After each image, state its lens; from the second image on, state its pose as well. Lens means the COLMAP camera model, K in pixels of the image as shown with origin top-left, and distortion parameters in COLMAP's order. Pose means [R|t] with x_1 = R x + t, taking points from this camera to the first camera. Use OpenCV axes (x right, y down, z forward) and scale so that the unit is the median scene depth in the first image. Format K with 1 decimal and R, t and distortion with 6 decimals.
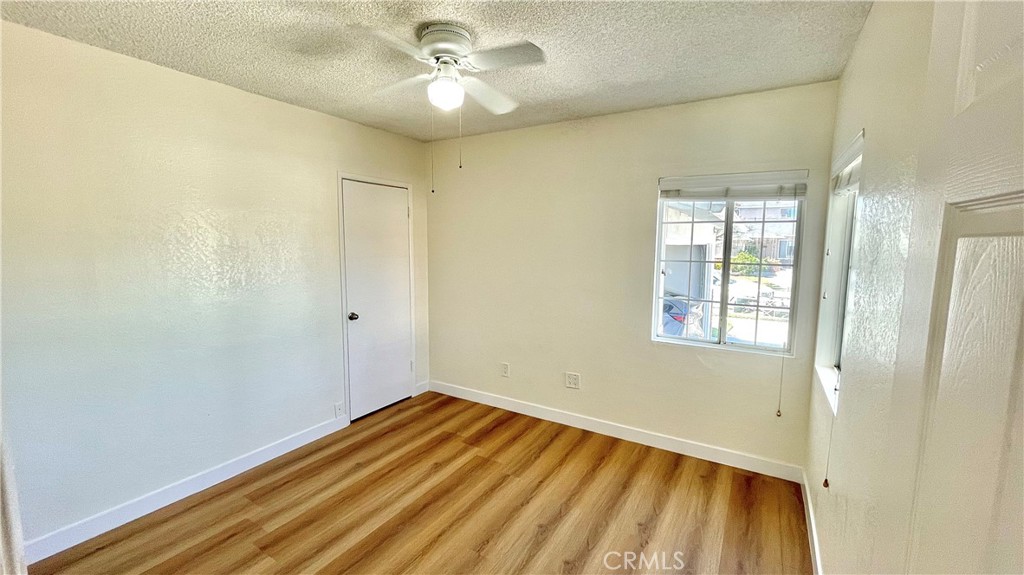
lens RADIAL K [[418.8, 0, 512.0], [0, 418.8, 287.5], [0, 0, 1]] dist [0.000398, -0.000073]
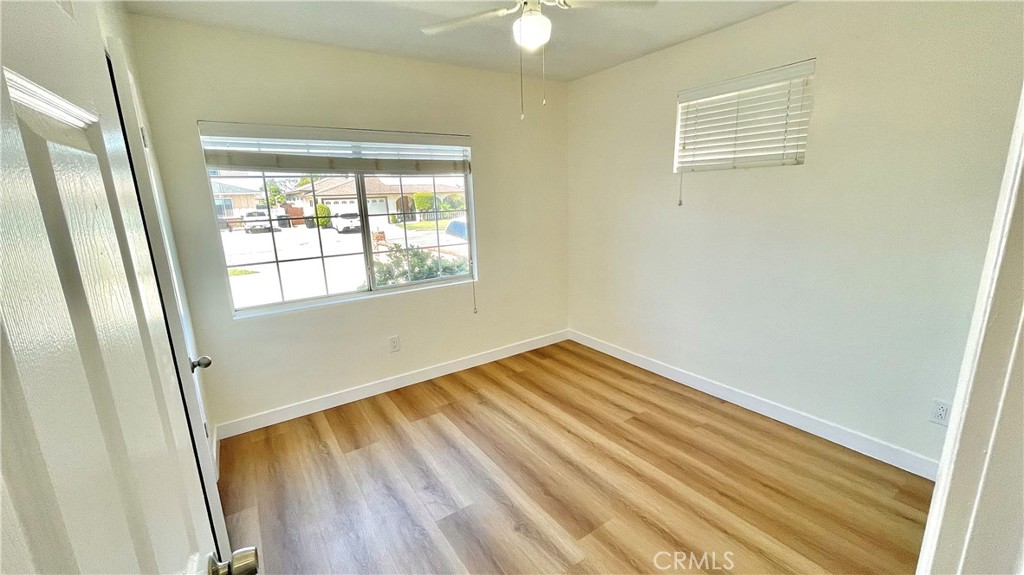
lens RADIAL K [[418.8, 0, 512.0], [0, 418.8, 287.5], [0, 0, 1]] dist [0.000398, -0.000073]
pose [[0.413745, -0.220712, 0.883234, -0.507138], [0.129514, 0.974570, 0.182866, -0.041595], [-0.901133, 0.038731, 0.431808, 0.288076]]
